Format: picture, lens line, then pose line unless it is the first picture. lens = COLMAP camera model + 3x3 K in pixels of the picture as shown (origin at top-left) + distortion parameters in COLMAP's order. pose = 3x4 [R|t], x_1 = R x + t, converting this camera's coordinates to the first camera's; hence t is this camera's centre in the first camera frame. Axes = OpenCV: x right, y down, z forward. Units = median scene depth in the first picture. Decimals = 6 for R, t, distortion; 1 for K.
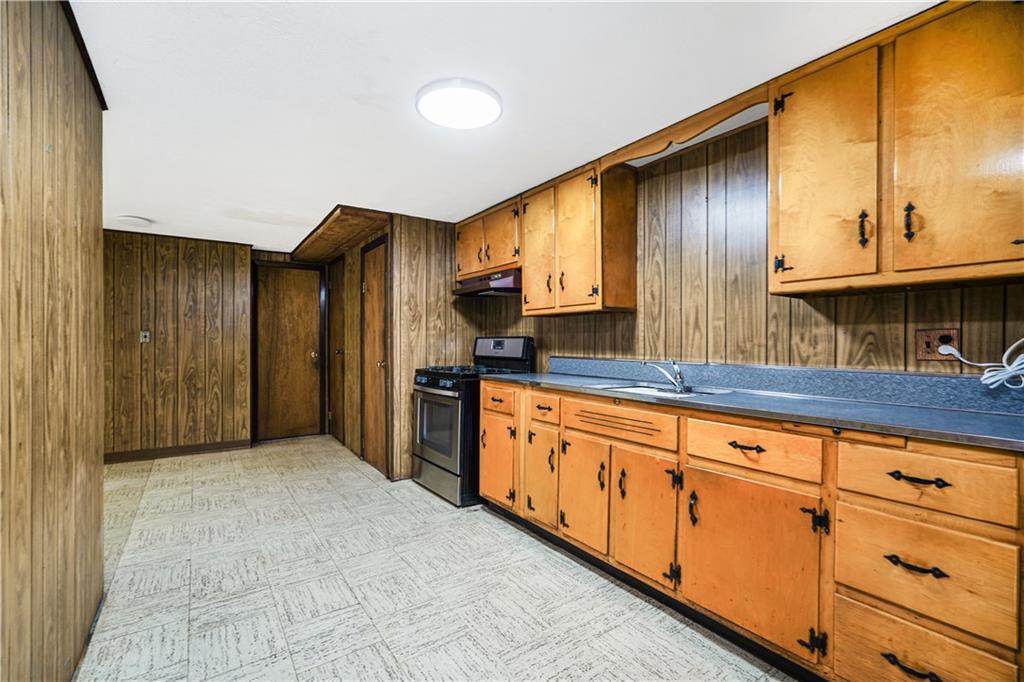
lens RADIAL K [[455.2, 0, 511.0], [0, 455.2, 343.3], [0, 0, 1]] dist [-0.004210, 0.003531]
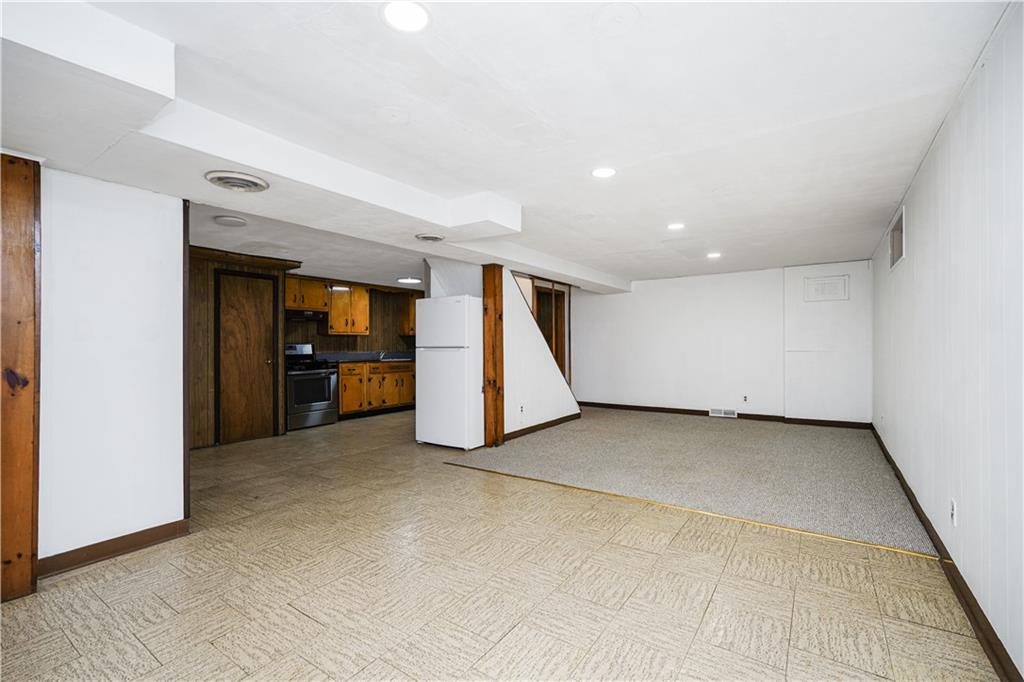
lens RADIAL K [[455.2, 0, 511.4], [0, 455.2, 342.0], [0, 0, 1]] dist [-0.004210, 0.003531]
pose [[-0.347848, 0.001650, 0.937549, -2.950814], [0.002460, 0.999997, -0.000847, -0.024273], [-0.937548, 0.002012, -0.347851, 1.176755]]
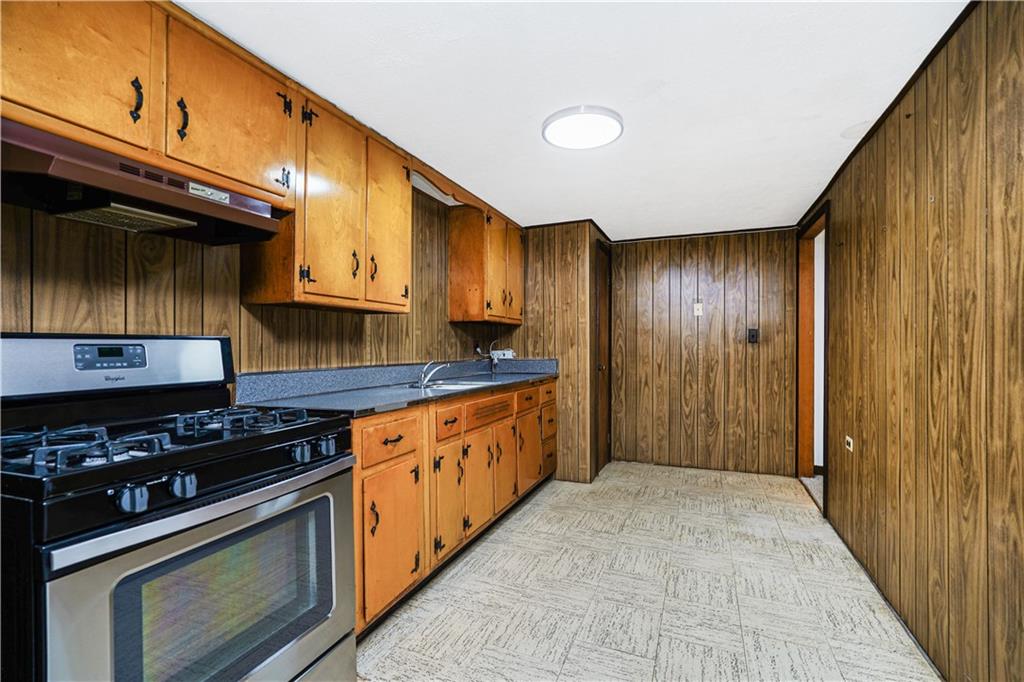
lens RADIAL K [[455.2, 0, 514.3], [0, 455.2, 342.4], [0, 0, 1]] dist [-0.004210, 0.003531]
pose [[-0.536947, 0.003849, 0.843607, -0.735078], [-0.000431, 0.999988, -0.004837, -0.008726], [-0.843616, -0.002961, -0.536939, 1.346710]]
